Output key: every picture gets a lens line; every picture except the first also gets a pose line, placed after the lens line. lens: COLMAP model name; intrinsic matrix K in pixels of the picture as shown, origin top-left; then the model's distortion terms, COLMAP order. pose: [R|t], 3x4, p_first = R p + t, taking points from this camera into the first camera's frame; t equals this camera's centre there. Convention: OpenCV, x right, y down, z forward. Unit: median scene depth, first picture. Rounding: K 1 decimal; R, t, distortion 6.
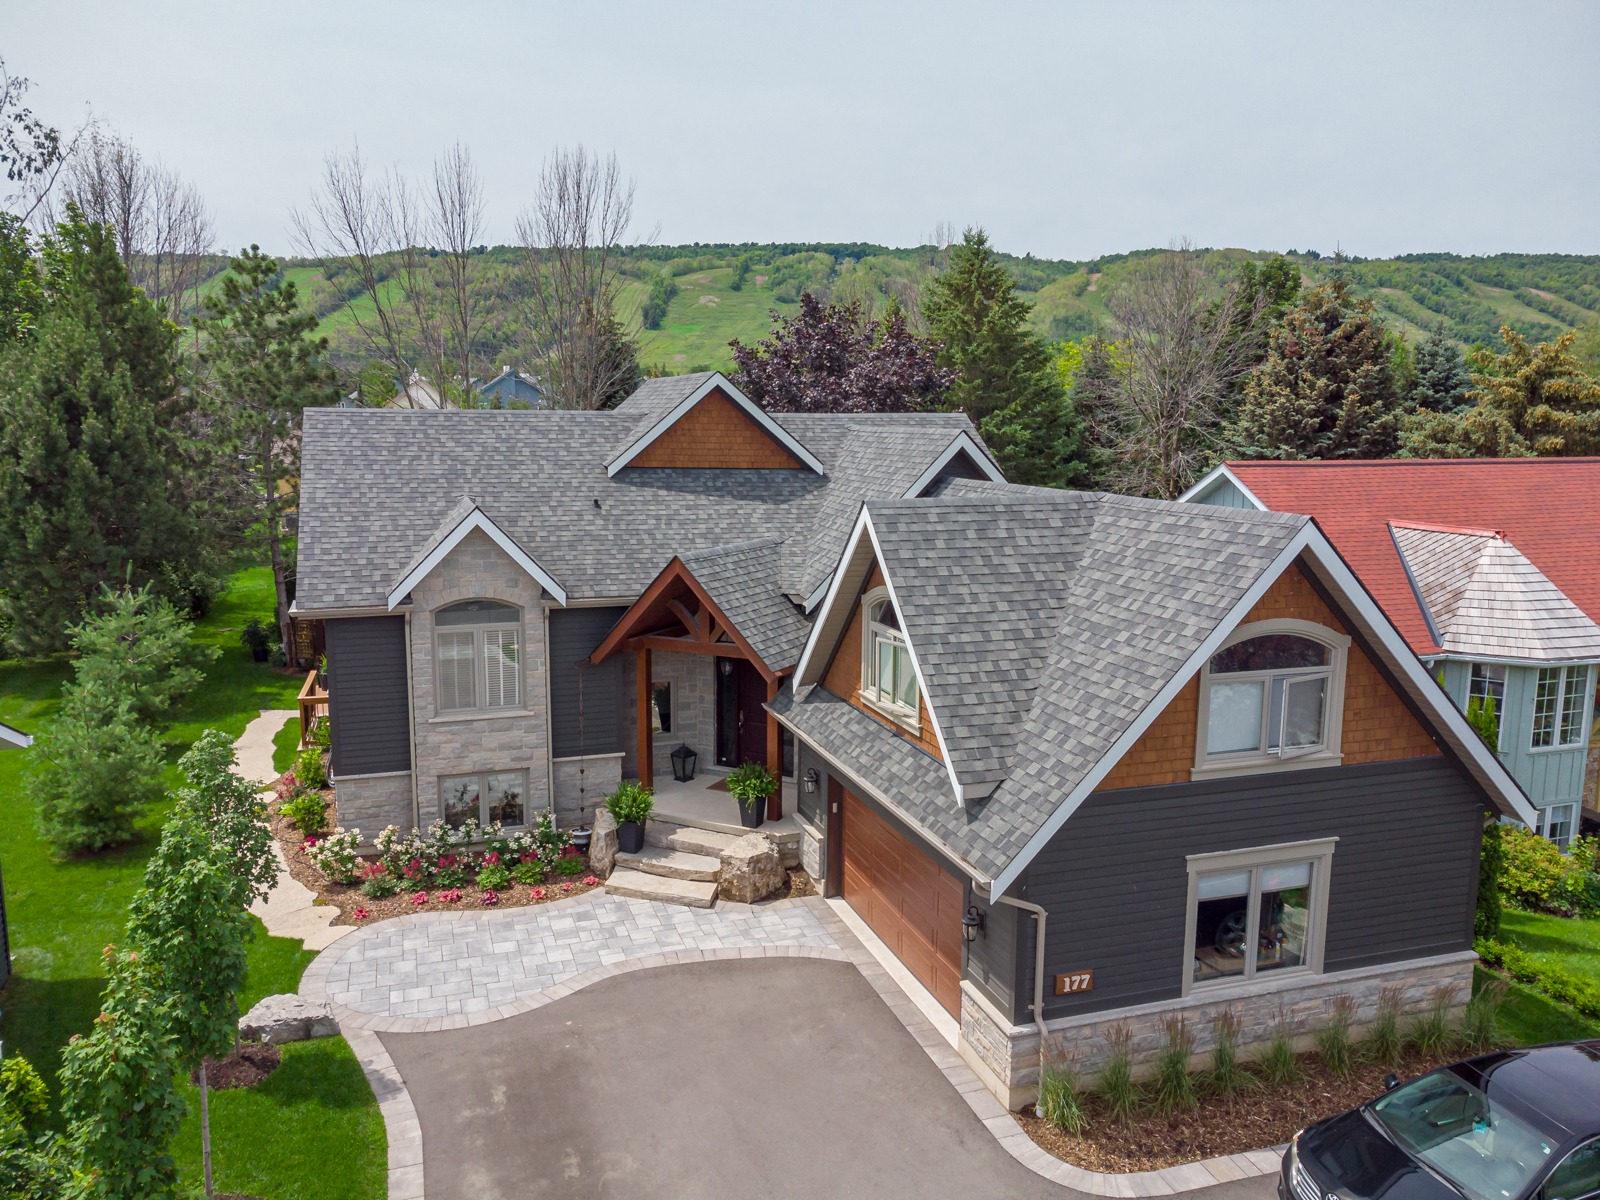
lens RADIAL K [[1188.4, 0, 798.5], [0, 1188.4, 607.6], [0, 0, 1]] dist [0.078725, -0.154783]
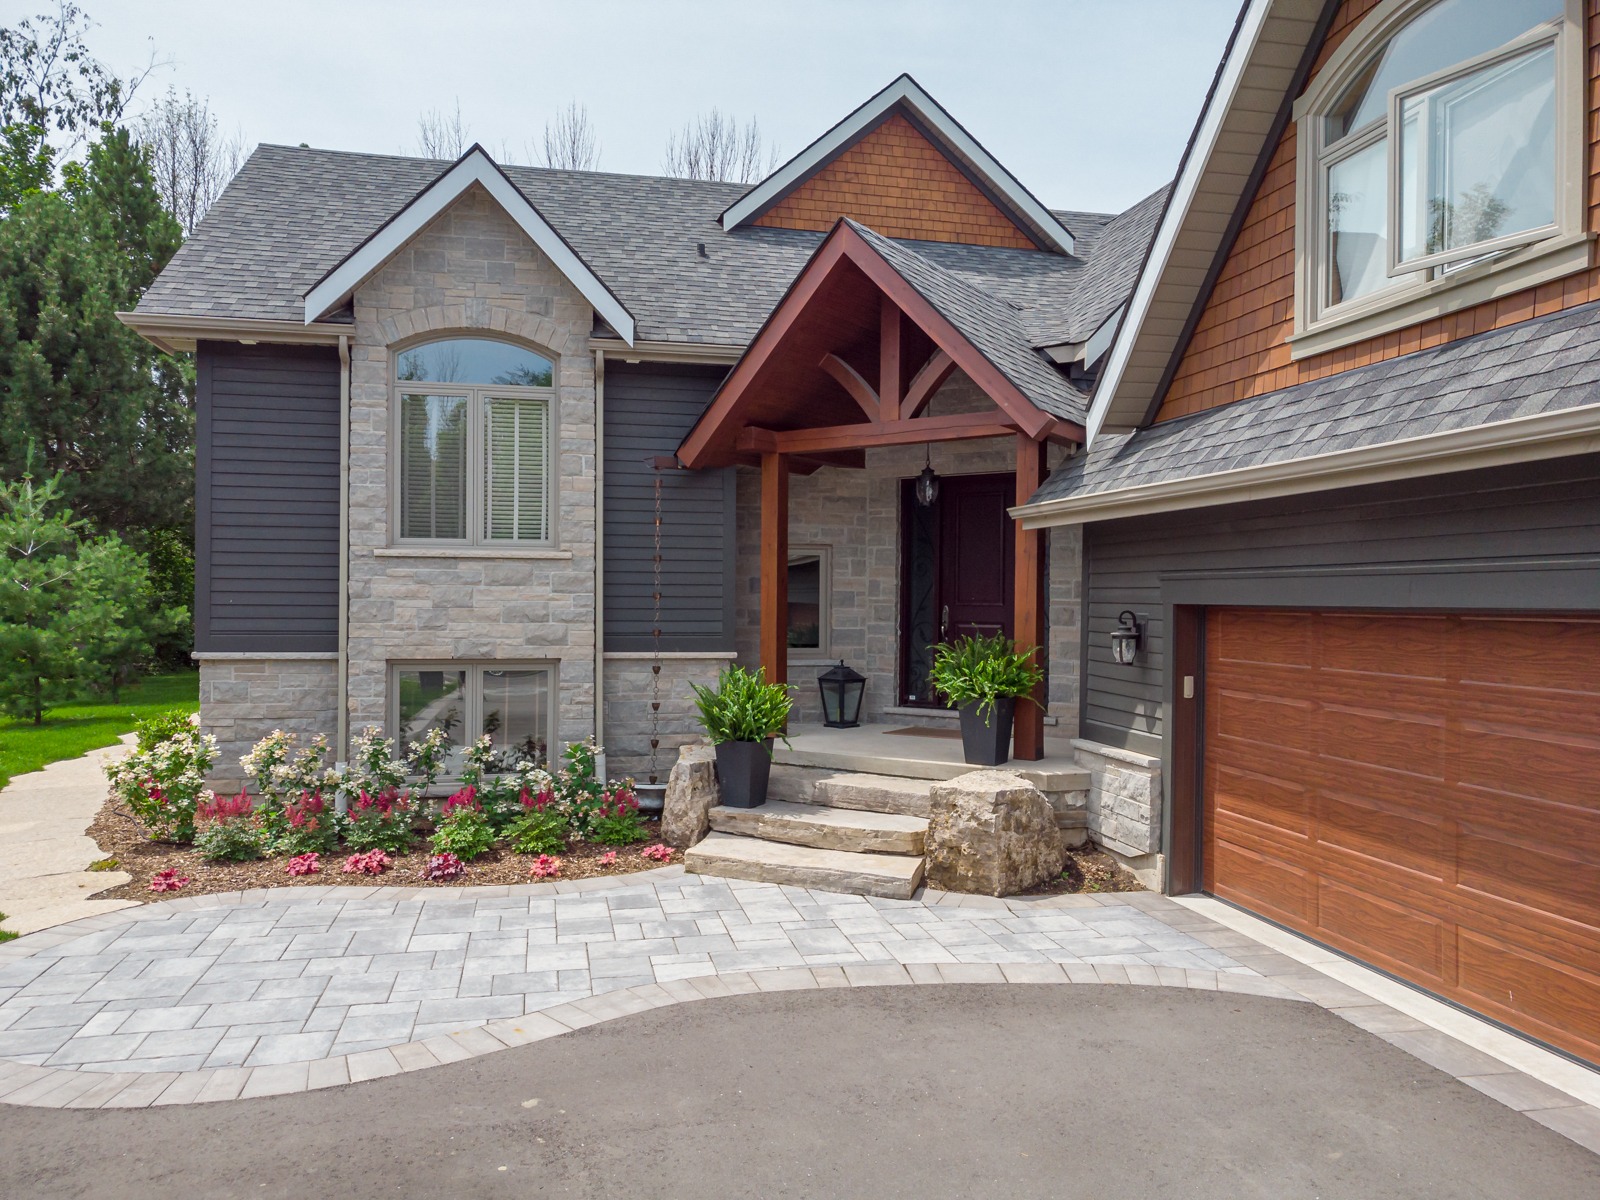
lens RADIAL K [[1188.0, 0, 796.5], [0, 1188.0, 608.1], [0, 0, 1]] dist [0.035116, -0.033348]
pose [[0.993500, 0.001929, -0.113820, -0.064596], [-0.019420, 0.988071, -0.152767, 0.207964], [0.112167, 0.153984, 0.981686, 0.529071]]
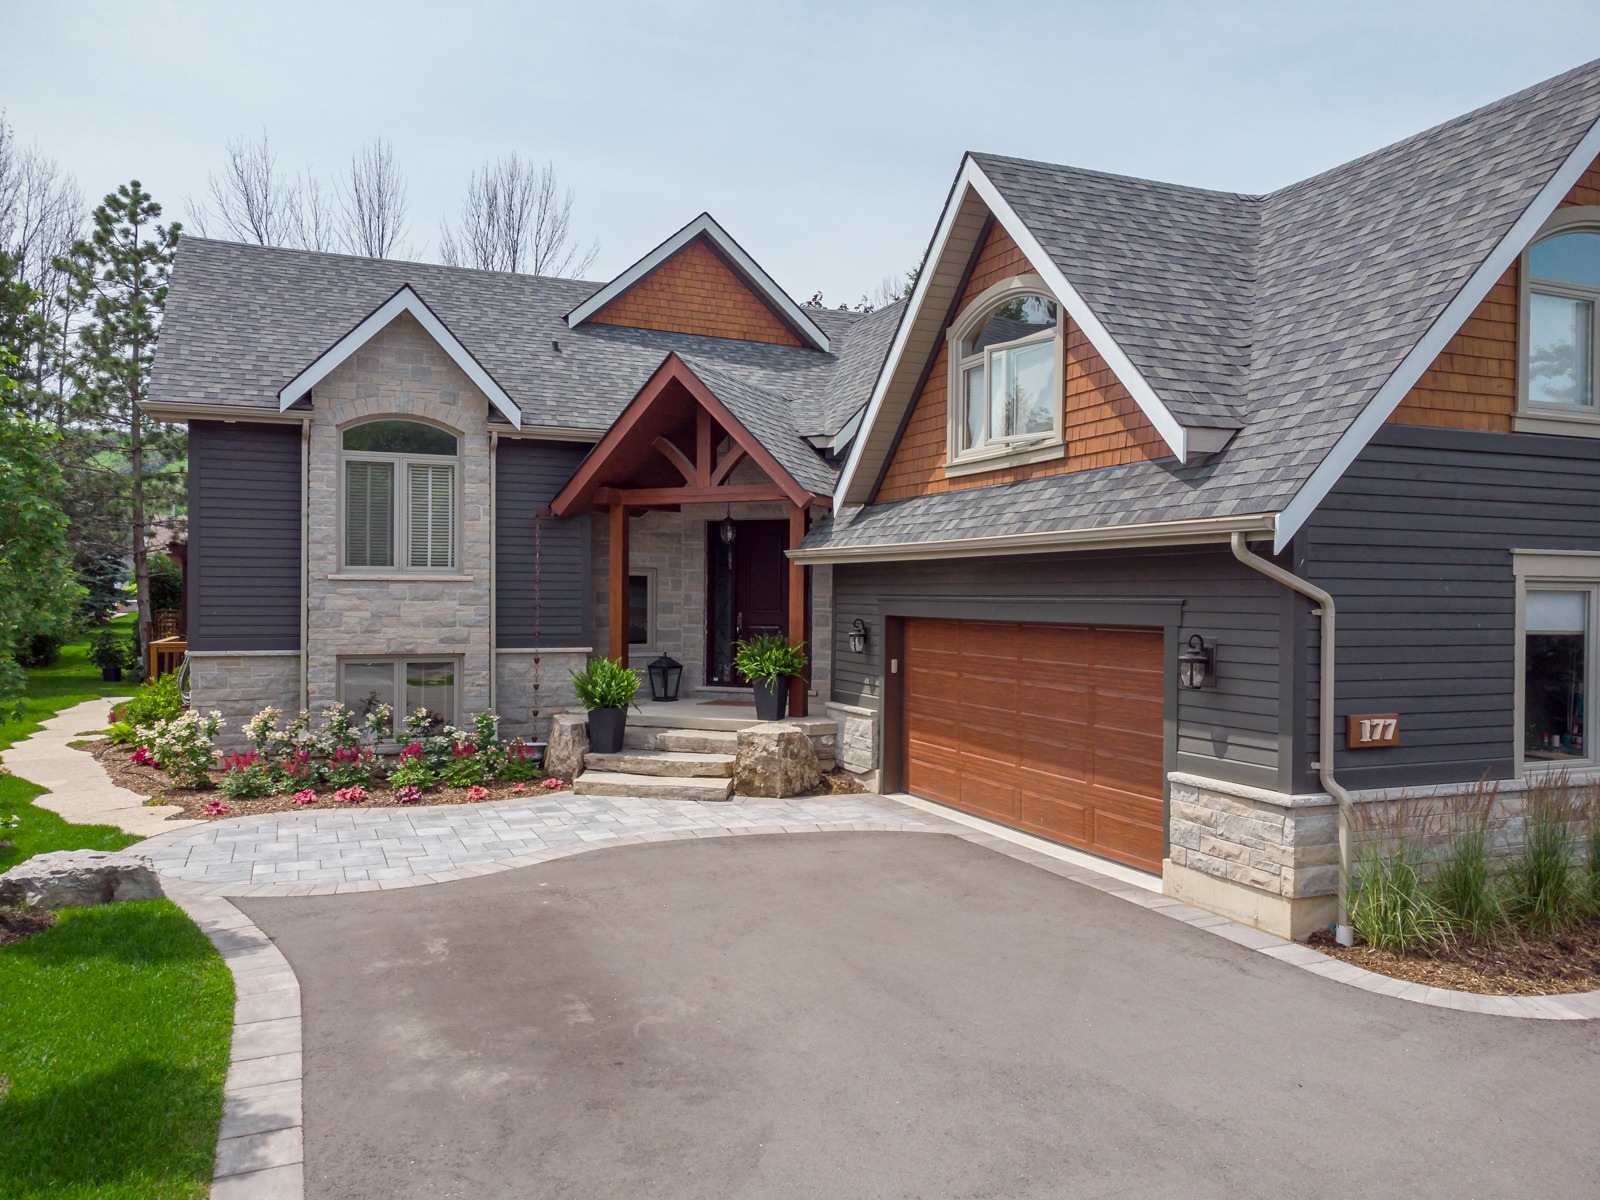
lens RADIAL K [[1188.0, 0, 796.5], [0, 1188.0, 608.1], [0, 0, 1]] dist [0.035116, -0.033348]
pose [[0.996809, -0.000252, 0.079828, -0.086637], [0.012122, 0.988875, -0.148252, 0.237510], [-0.078902, 0.148746, 0.985723, 0.276253]]
